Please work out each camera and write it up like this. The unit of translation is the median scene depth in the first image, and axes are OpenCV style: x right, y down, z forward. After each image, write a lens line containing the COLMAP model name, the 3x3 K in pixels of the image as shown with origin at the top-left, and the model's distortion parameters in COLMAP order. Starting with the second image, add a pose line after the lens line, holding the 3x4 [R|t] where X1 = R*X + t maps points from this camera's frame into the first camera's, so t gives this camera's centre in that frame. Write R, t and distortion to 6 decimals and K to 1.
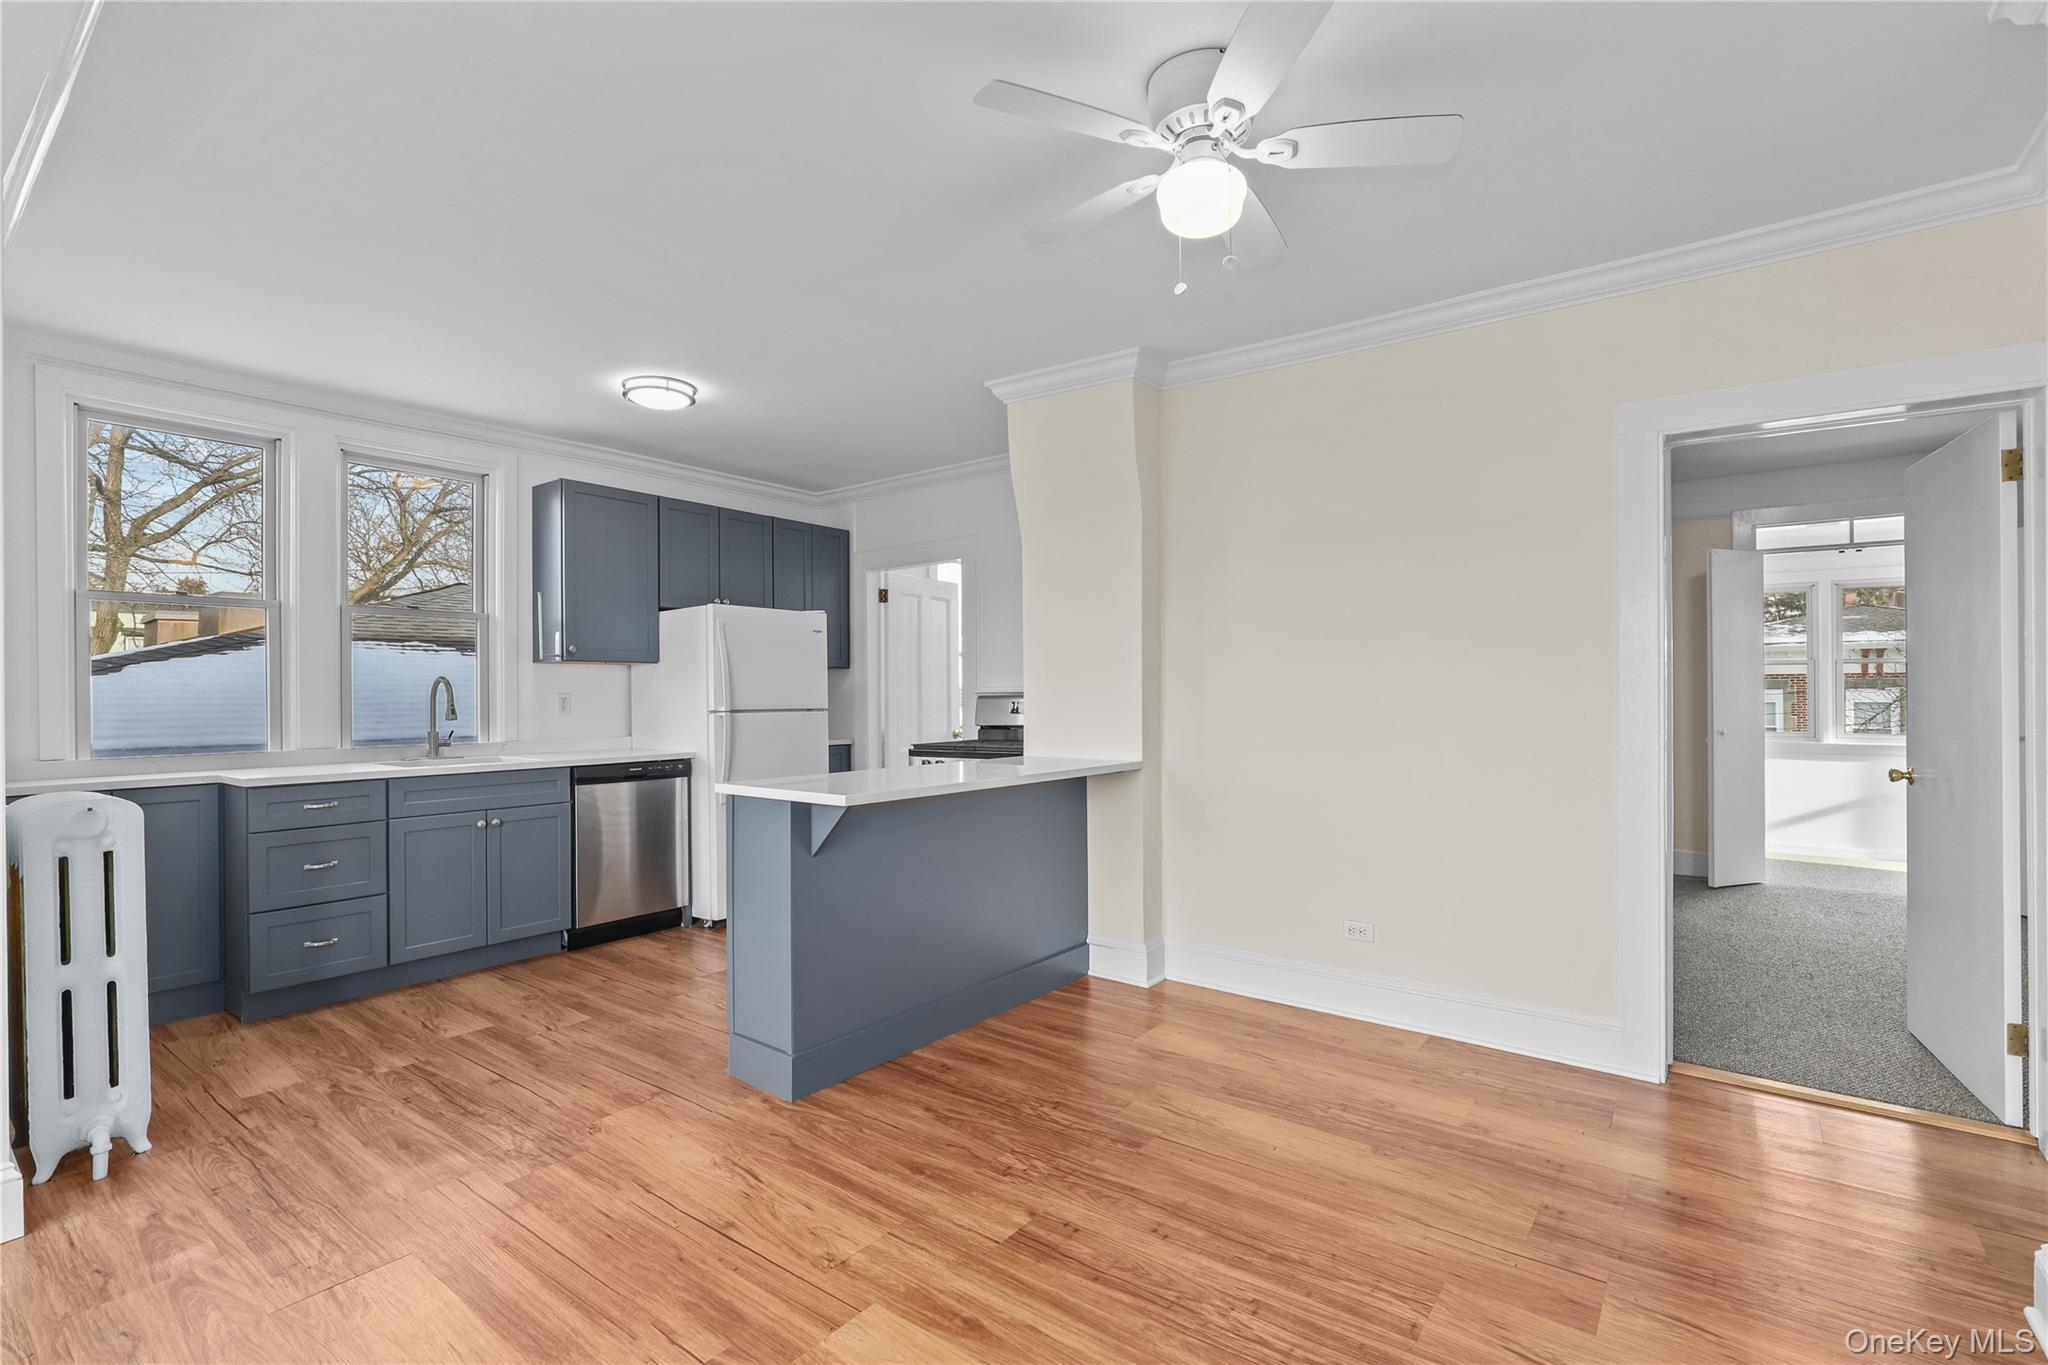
lens RADIAL K [[937.8, 0, 1031.0], [0, 937.8, 689.2], [0, 0, 1]] dist [-0.025071, -0.000142]
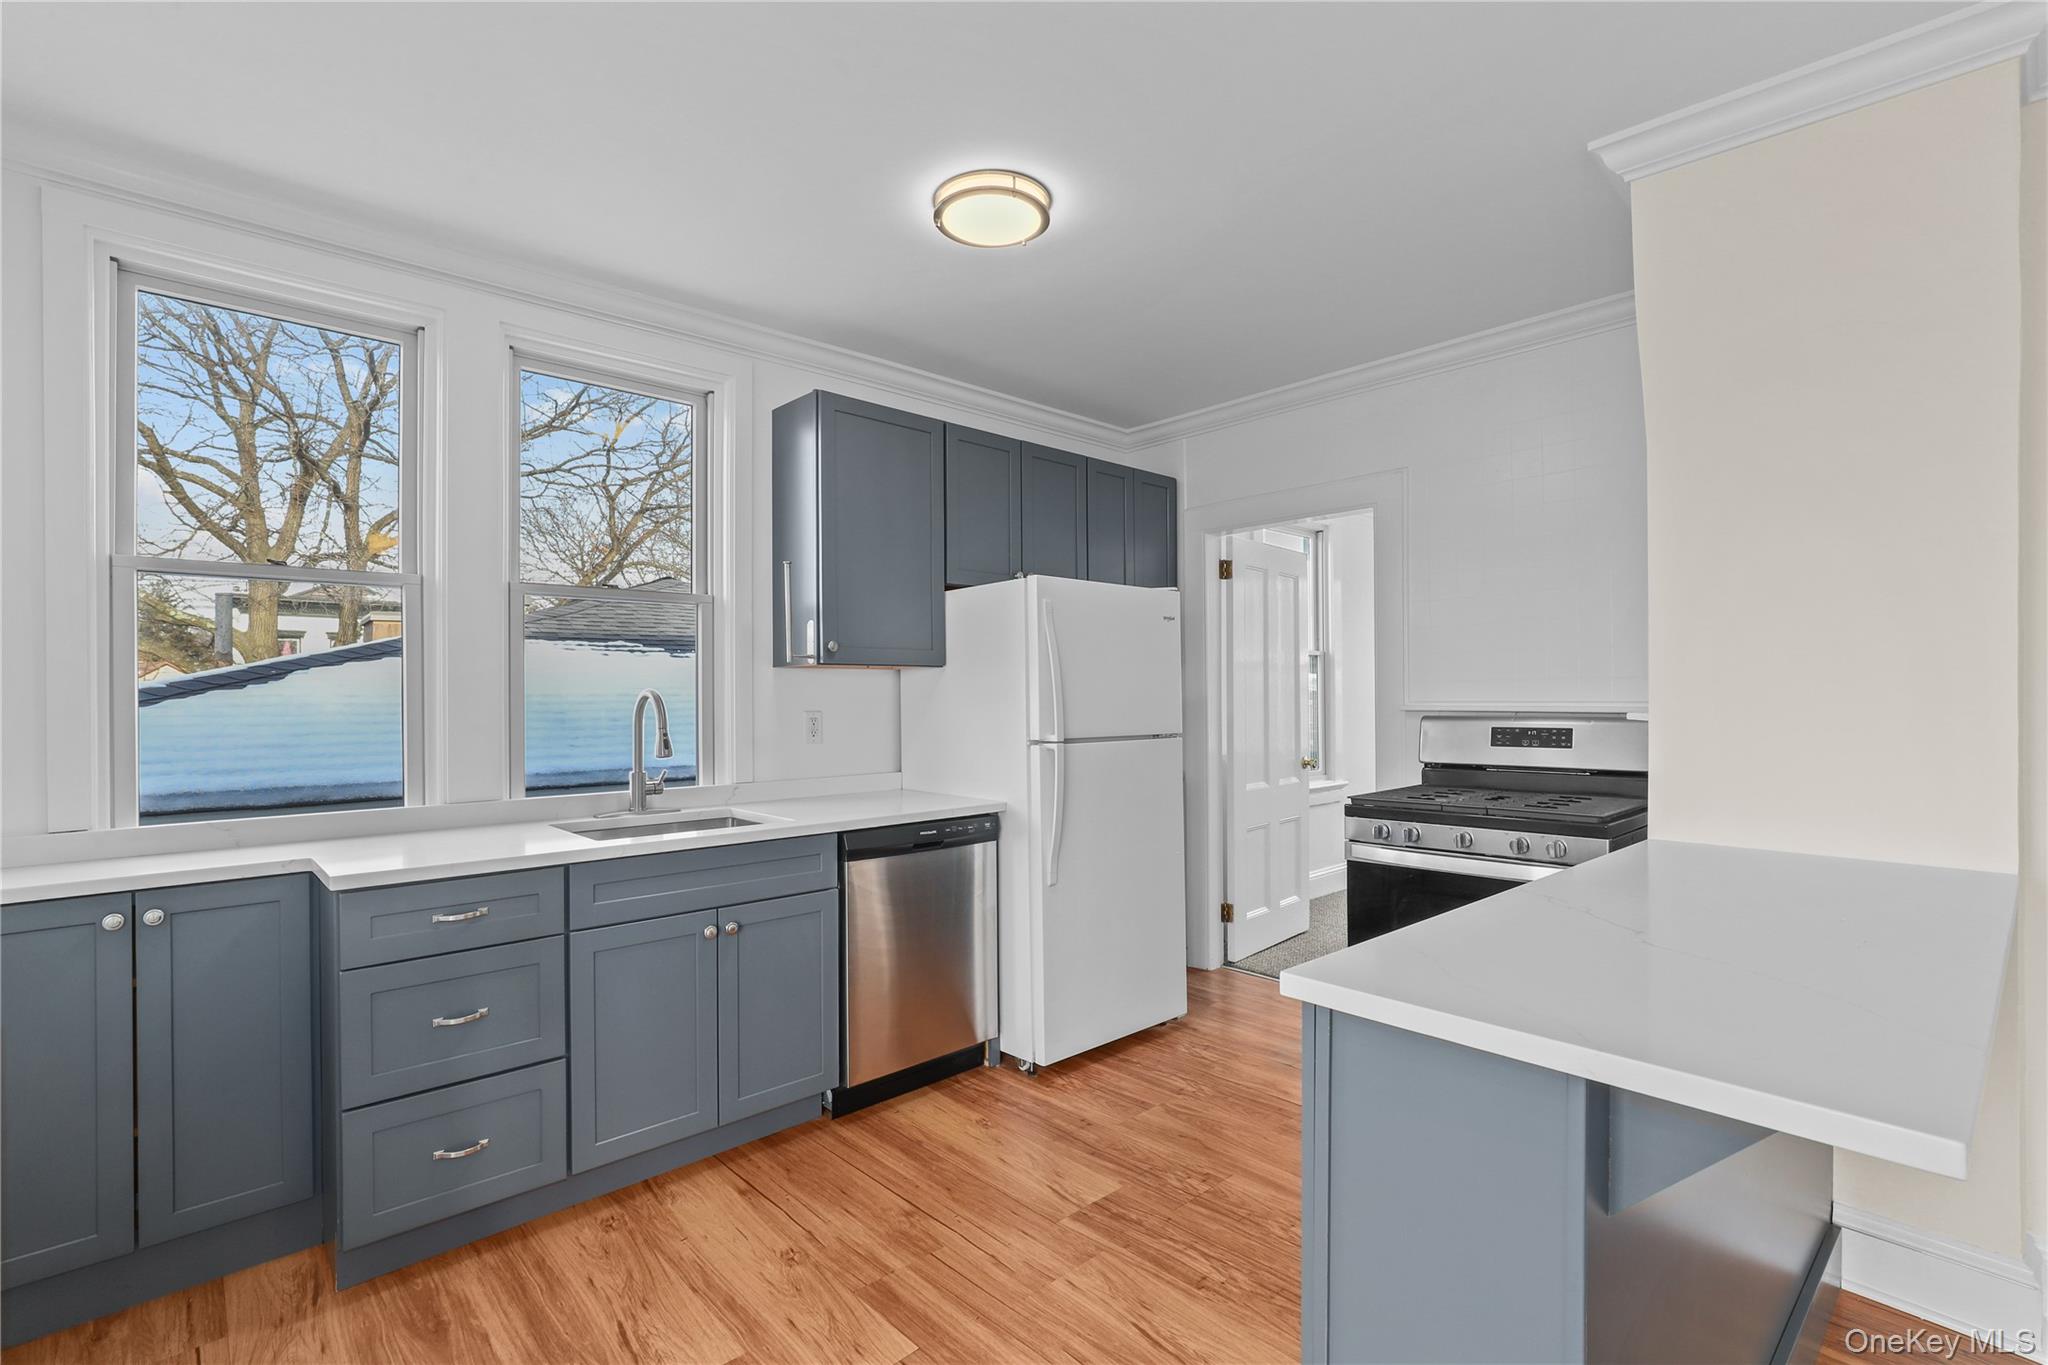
lens RADIAL K [[937.8, 0, 1024.5], [0, 937.8, 685.6], [0, 0, 1]] dist [-0.025071, -0.000142]
pose [[0.983449, -0.000039, -0.181186, -0.231847], [-0.000442, 0.999996, -0.002614, -0.013486], [0.181185, 0.002651, 0.983445, 0.362368]]
